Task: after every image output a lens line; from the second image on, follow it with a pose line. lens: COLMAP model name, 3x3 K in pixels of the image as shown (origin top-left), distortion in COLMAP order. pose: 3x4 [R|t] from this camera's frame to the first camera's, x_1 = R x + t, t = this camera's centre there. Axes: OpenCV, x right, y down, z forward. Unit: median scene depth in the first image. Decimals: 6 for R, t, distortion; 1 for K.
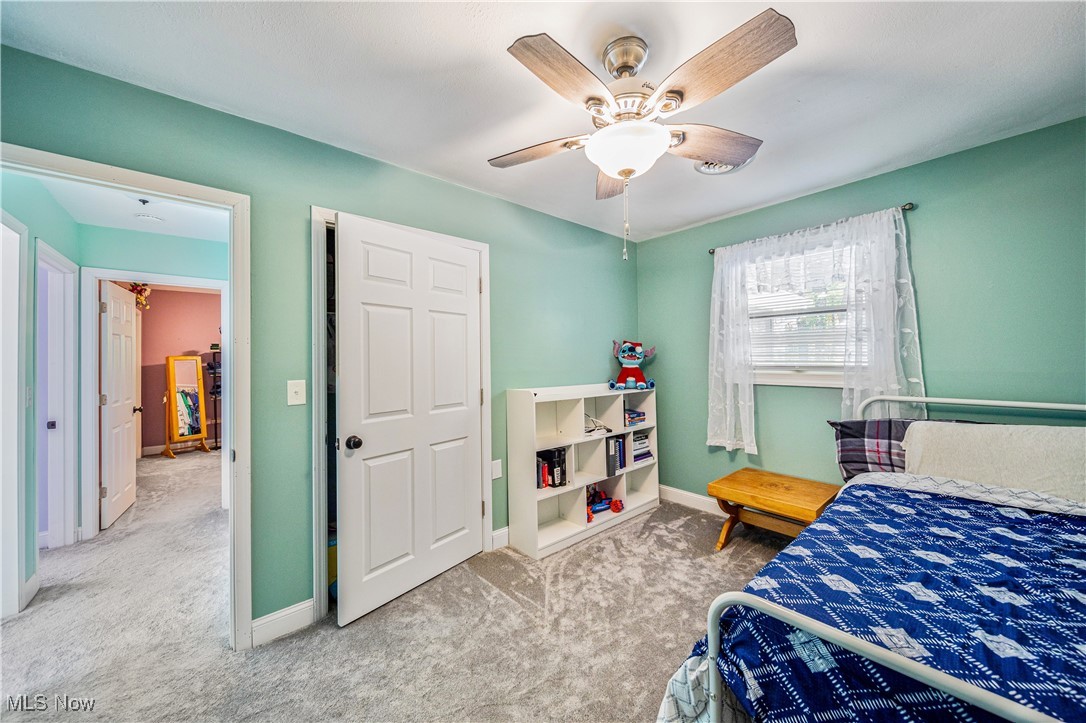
lens RADIAL K [[382.3, 0, 540.4], [0, 382.3, 357.8], [0, 0, 1]] dist [-0.000690, -0.000078]
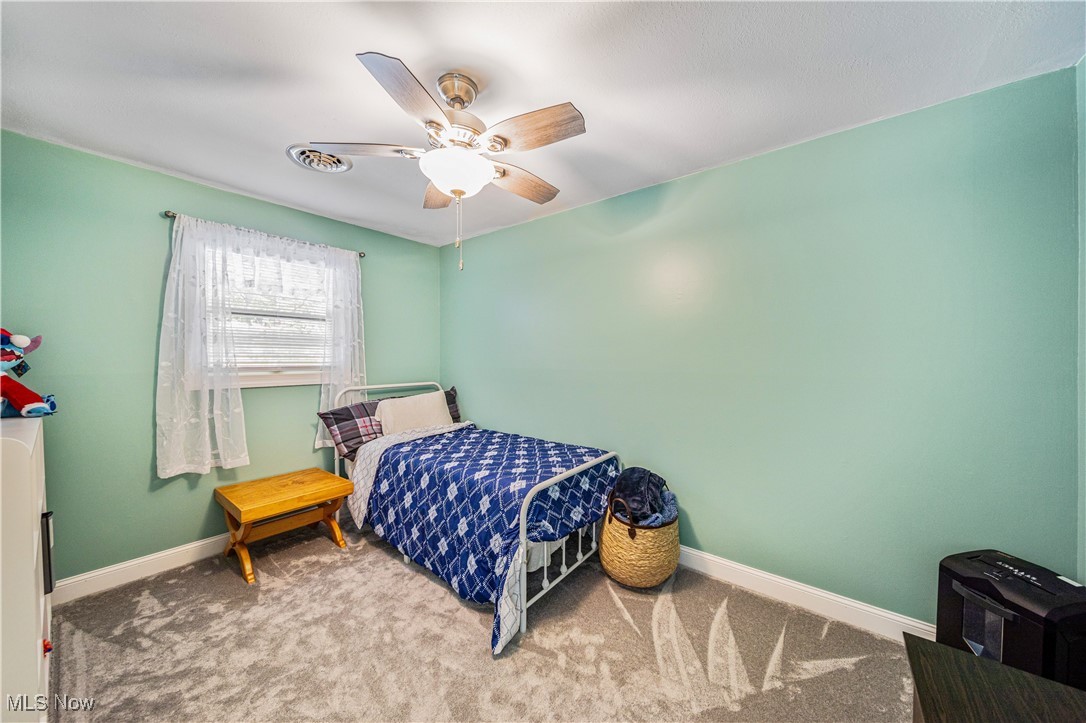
lens RADIAL K [[382.3, 0, 540.4], [0, 382.3, 357.8], [0, 0, 1]] dist [-0.000690, -0.000078]
pose [[-0.189715, 0.012924, 0.981754, -0.546486], [0.002757, 0.999916, -0.012630, 0.013886], [-0.981835, 0.000310, -0.189734, 0.576739]]
